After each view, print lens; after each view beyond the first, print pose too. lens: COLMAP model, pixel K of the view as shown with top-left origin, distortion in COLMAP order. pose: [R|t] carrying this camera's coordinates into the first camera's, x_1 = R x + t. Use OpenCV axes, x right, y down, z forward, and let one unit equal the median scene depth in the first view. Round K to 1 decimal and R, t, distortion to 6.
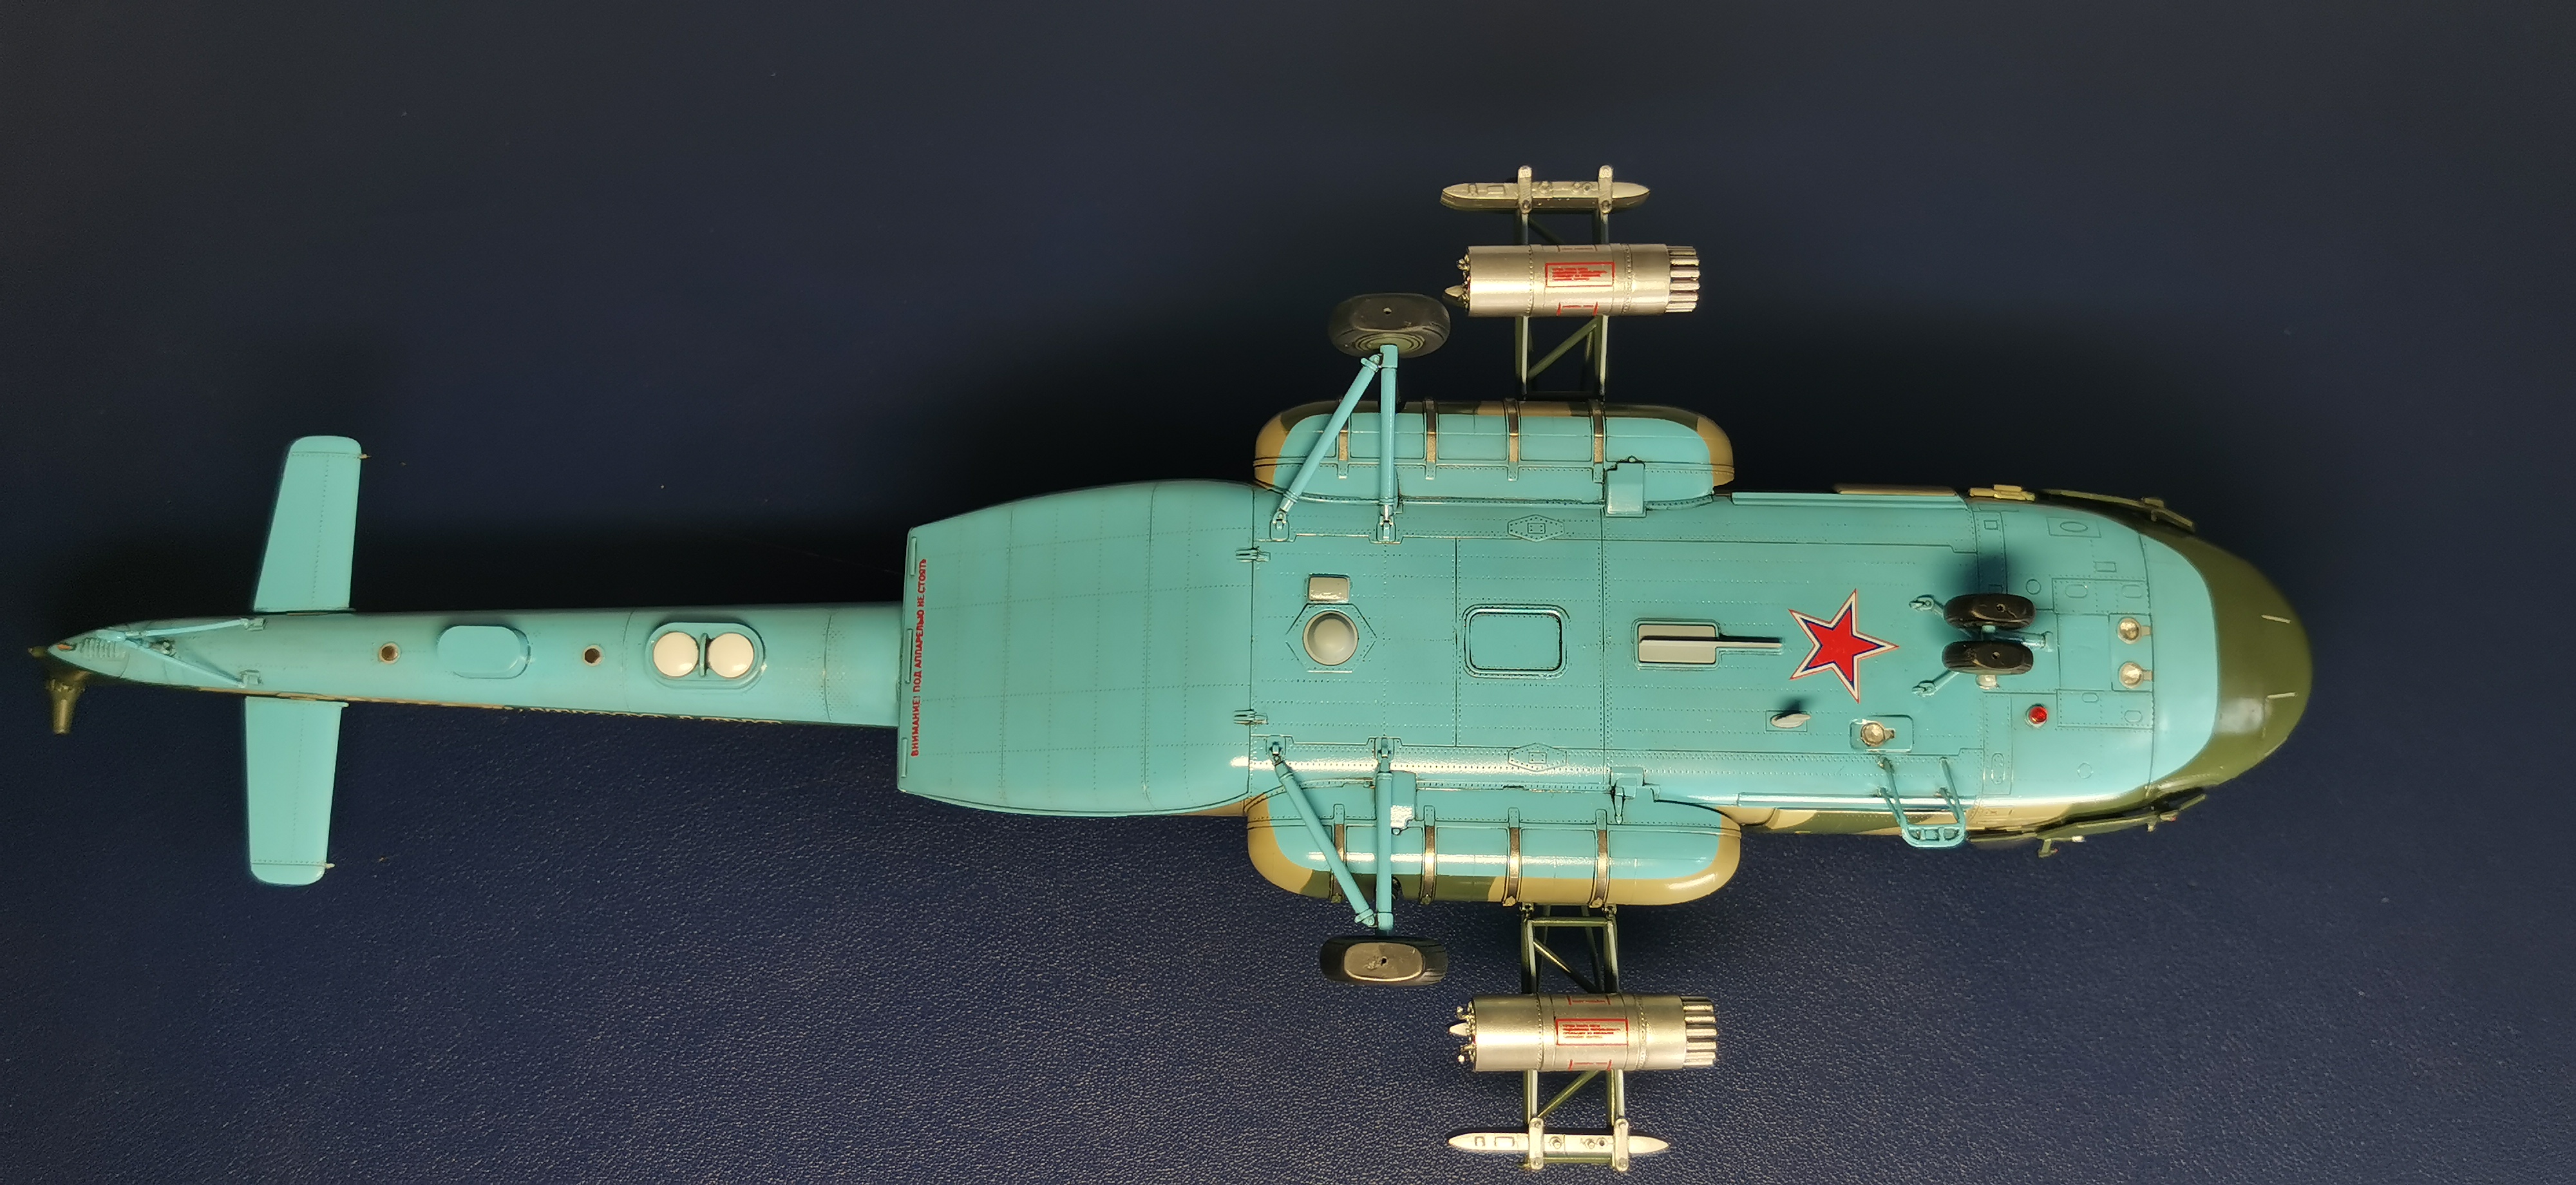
lens RADIAL K [[2124.5, 0, 1342.4], [0, 2124.5, 594.9], [0, 0, 1]] dist [0.187071, -0.630586]
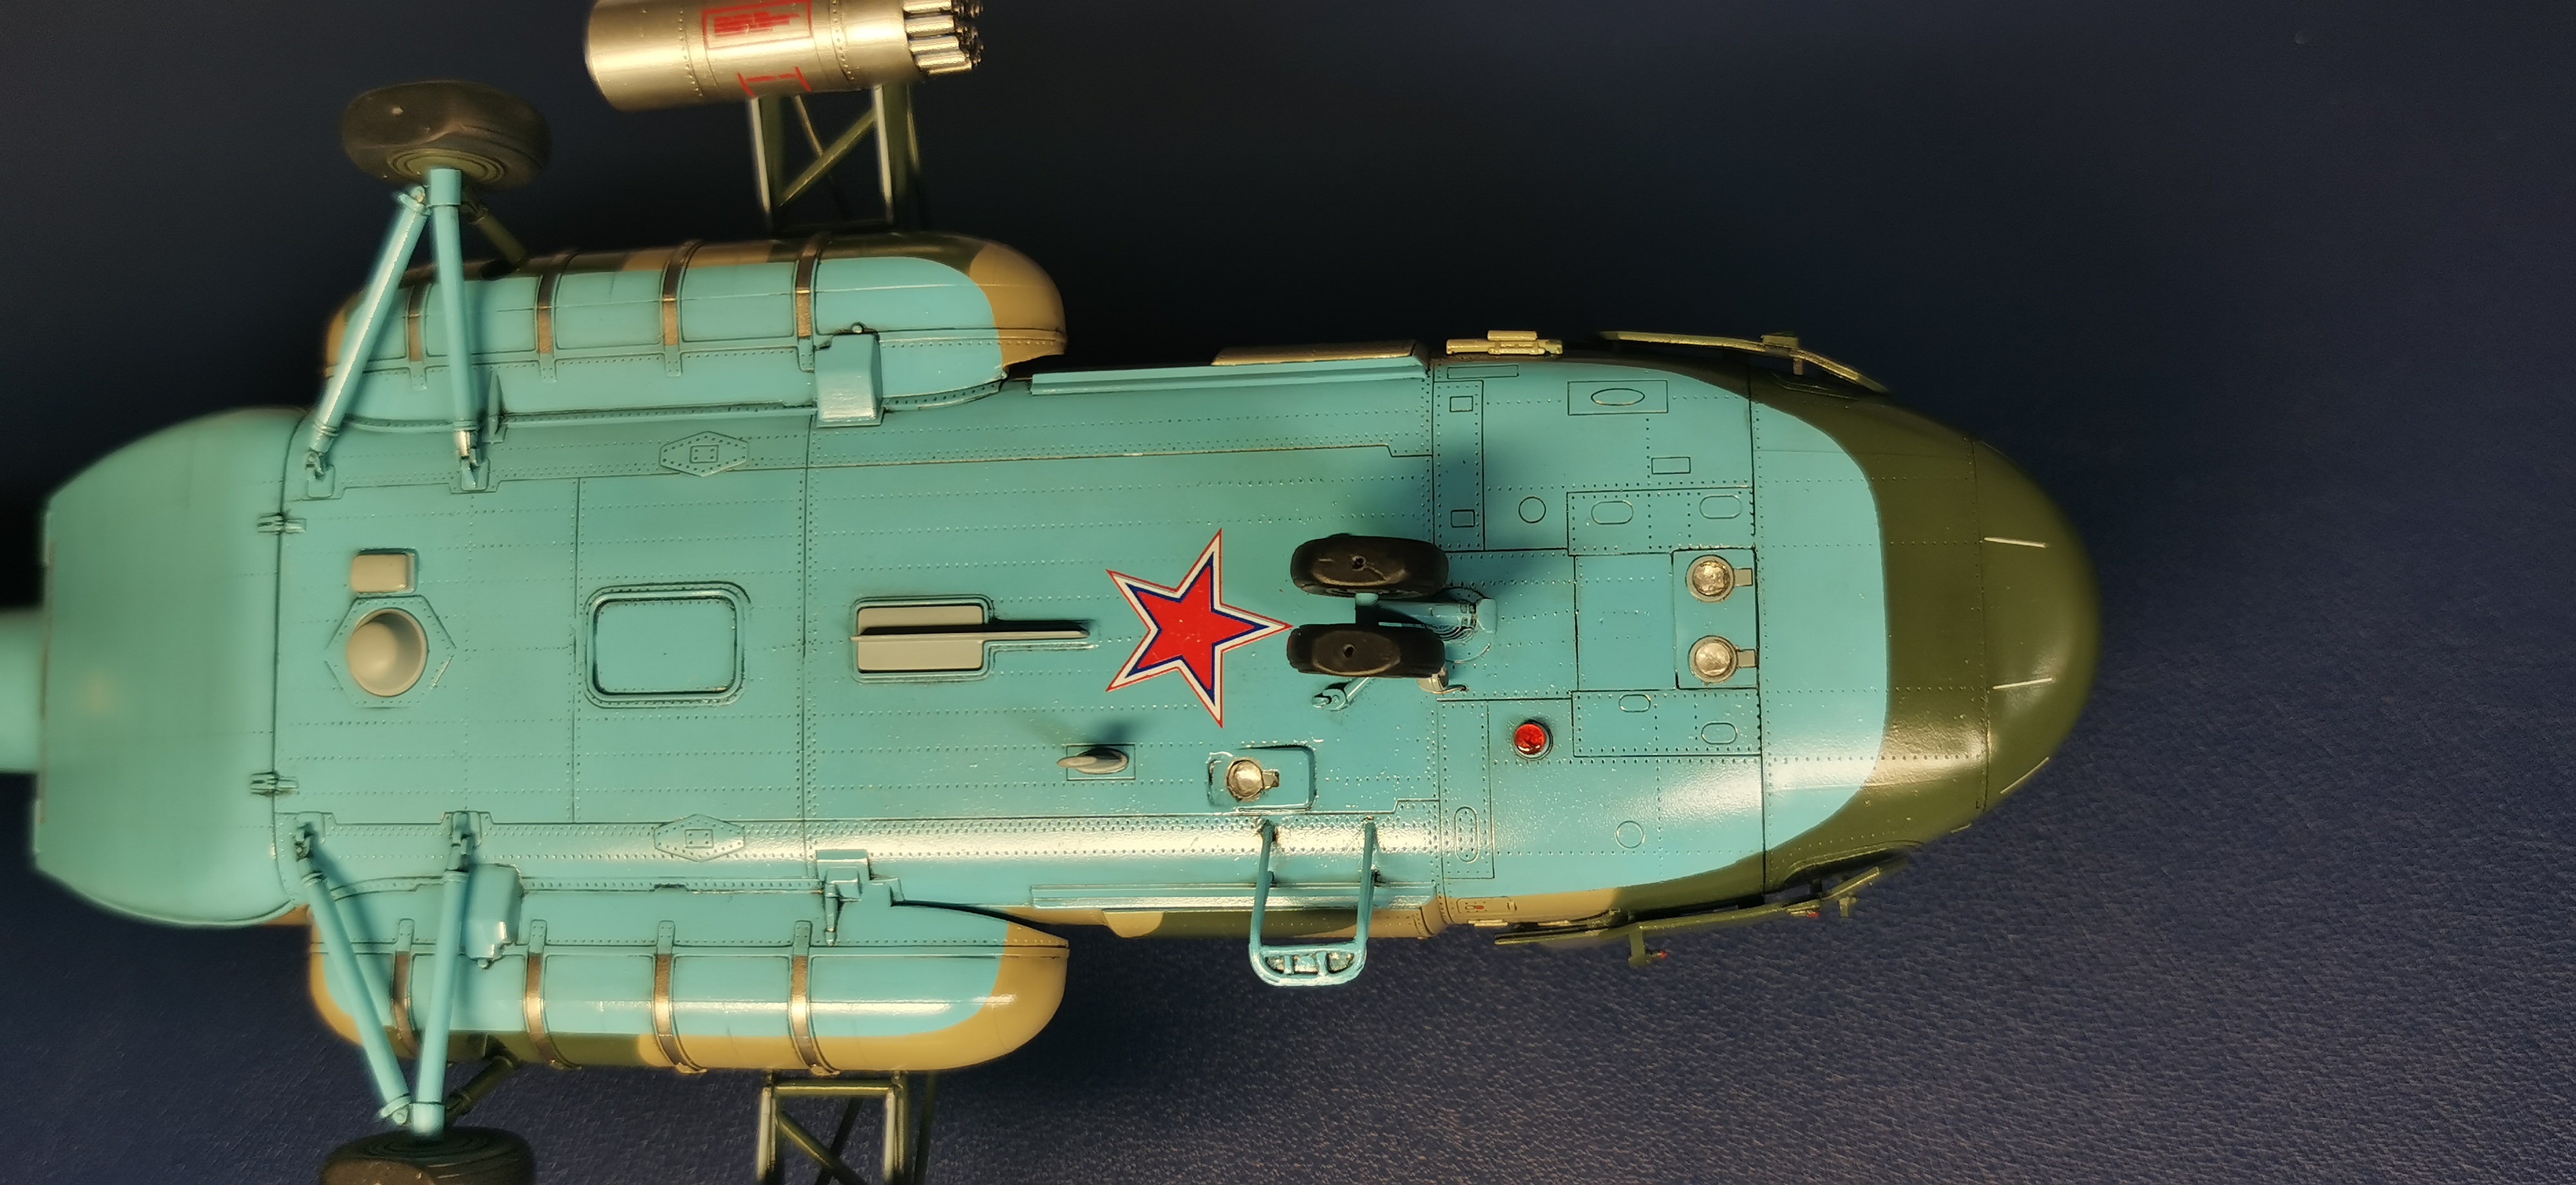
lens RADIAL K [[2124.5, 0, 1342.4], [0, 2124.5, 594.9], [0, 0, 1]] dist [0.187071, -0.630586]
pose [[0.973061, -0.041549, -0.226774, 0.403581], [0.055599, 0.996886, 0.055924, -0.015669], [0.223744, -0.067026, 0.972340, 0.448690]]
